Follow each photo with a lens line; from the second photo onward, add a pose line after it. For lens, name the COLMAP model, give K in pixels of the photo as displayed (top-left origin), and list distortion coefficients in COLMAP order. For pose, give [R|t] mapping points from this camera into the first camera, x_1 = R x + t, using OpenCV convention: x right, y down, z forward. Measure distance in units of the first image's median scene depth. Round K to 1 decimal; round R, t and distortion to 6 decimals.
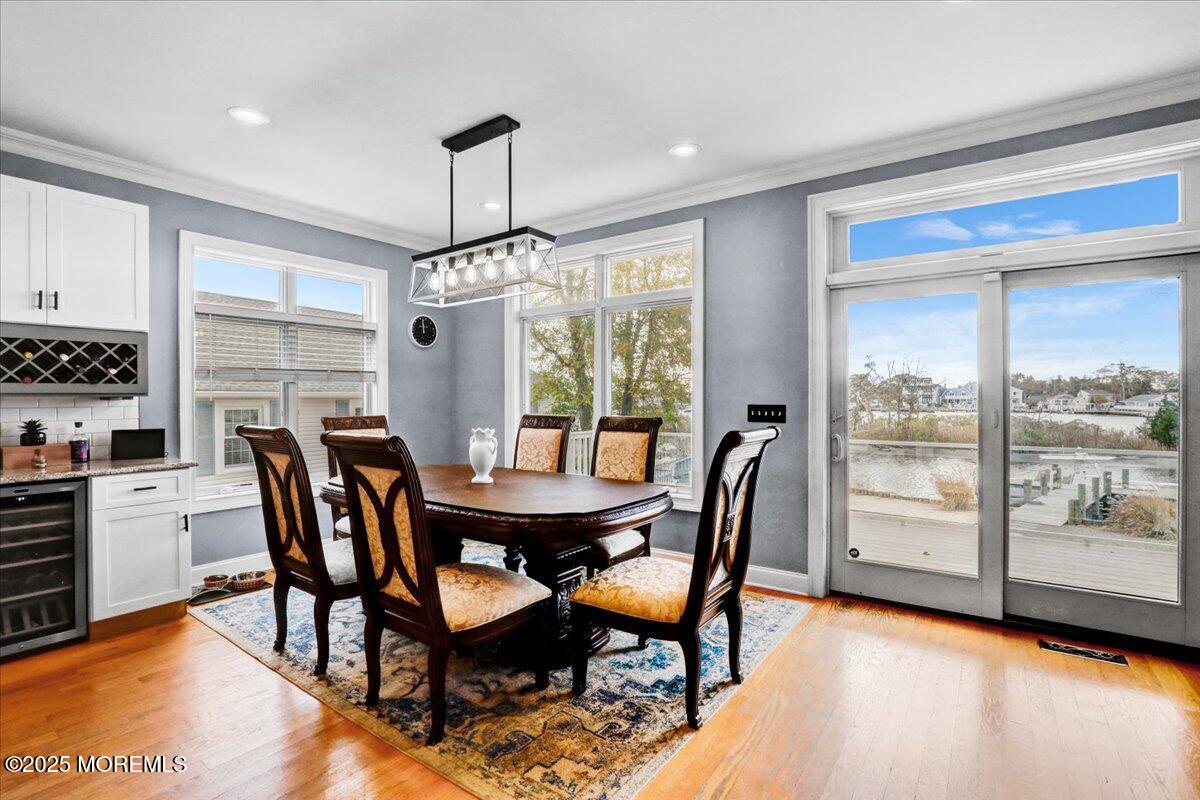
lens RADIAL K [[557.9, 0, 600.1], [0, 557.9, 397.5], [0, 0, 1]] dist [-0.037221, 0.009351]
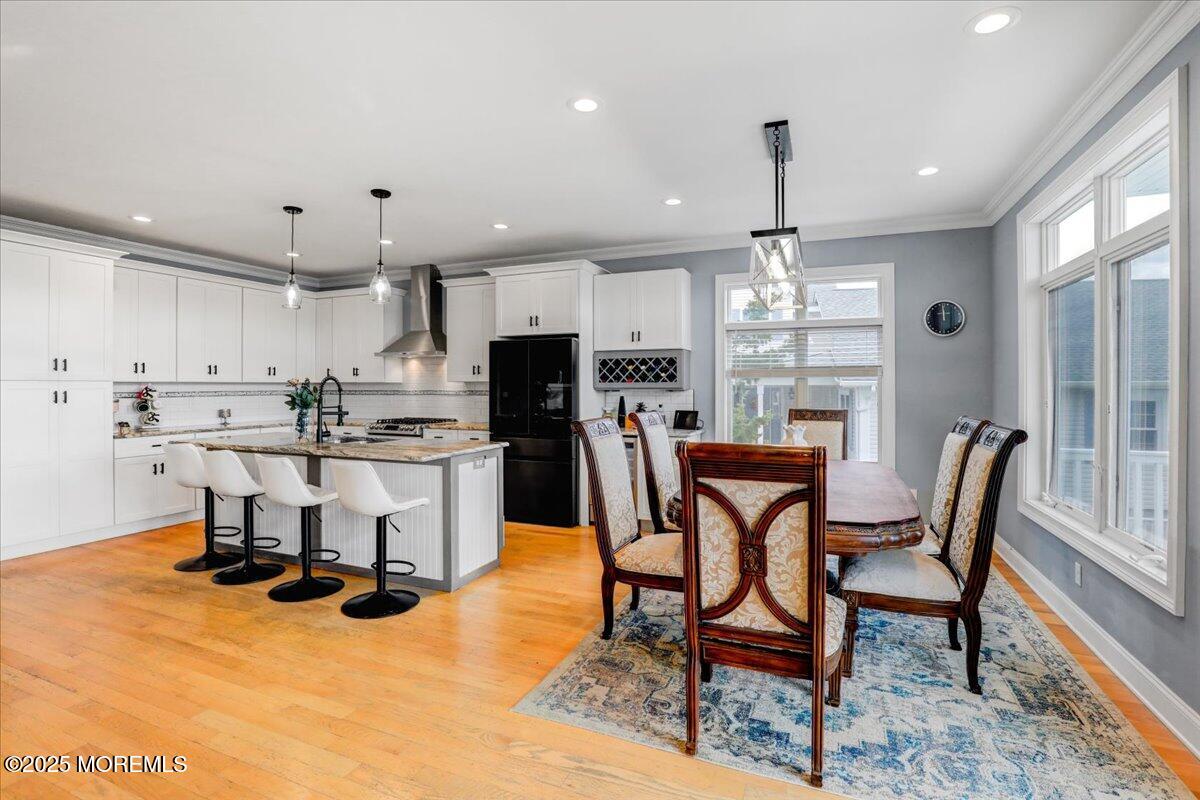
lens RADIAL K [[550.8, 0, 603.5], [0, 550.8, 394.1], [0, 0, 1]] dist [-0.039865, 0.007900]
pose [[0.234510, 0.021437, -0.971877, 0.745764], [-0.000039, 0.999757, 0.022043, -0.028150], [0.972114, -0.005132, 0.234453, 0.463121]]
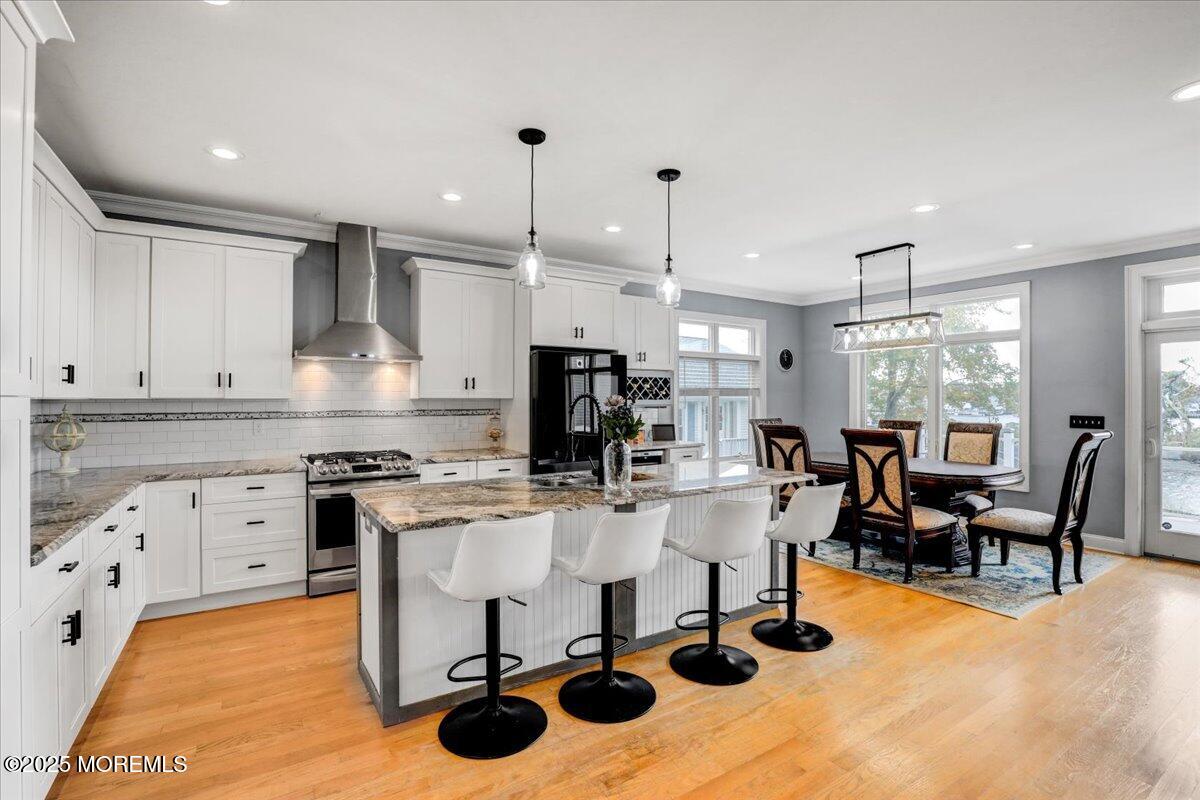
lens RADIAL K [[550.8, 0, 603.5], [0, 550.8, 394.1], [0, 0, 1]] dist [-0.039865, 0.007900]
pose [[0.929310, 0.002901, -0.369289, -0.420863], [-0.005488, 0.999967, -0.005955, -0.034483], [0.369259, 0.007561, 0.929296, -0.883448]]
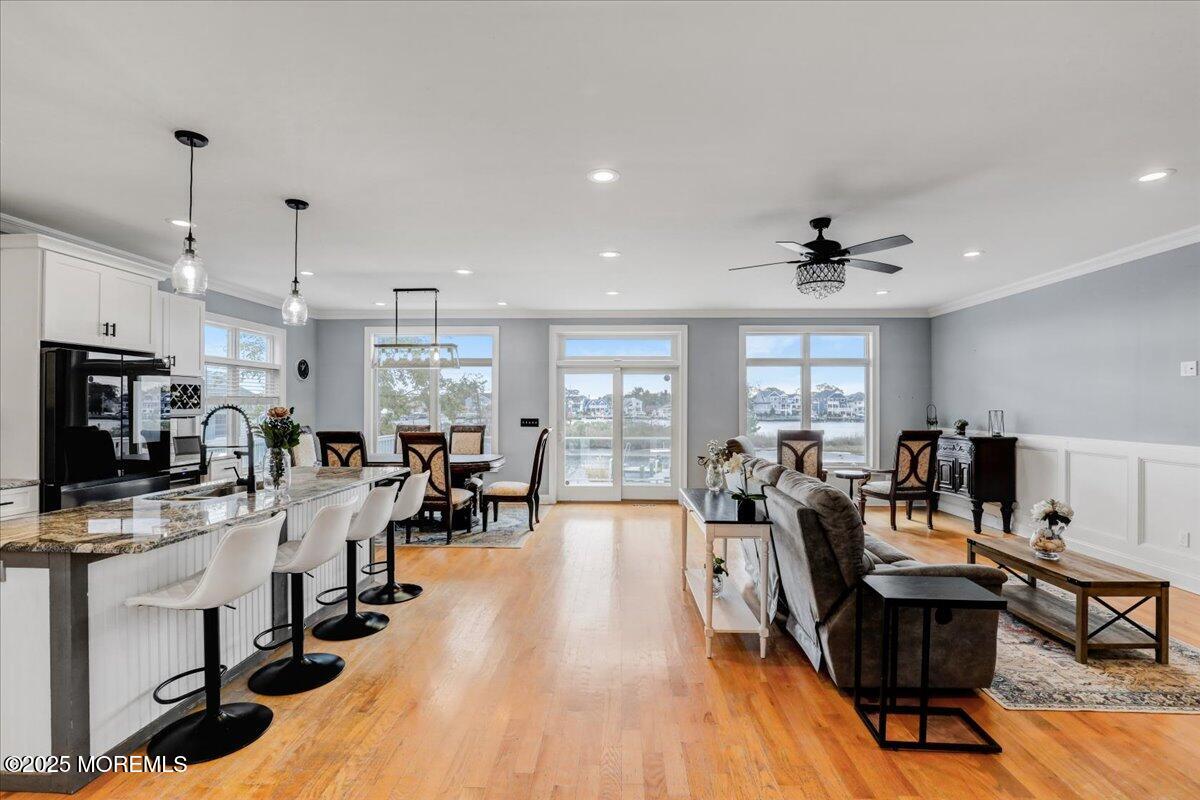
lens RADIAL K [[550.8, 0, 603.5], [0, 550.8, 394.1], [0, 0, 1]] dist [-0.039865, 0.007900]
pose [[0.832821, 0.017472, 0.553266, -0.822157], [-0.005504, 0.999714, -0.023286, -0.042605], [-0.553514, 0.016348, 0.832679, -1.190650]]
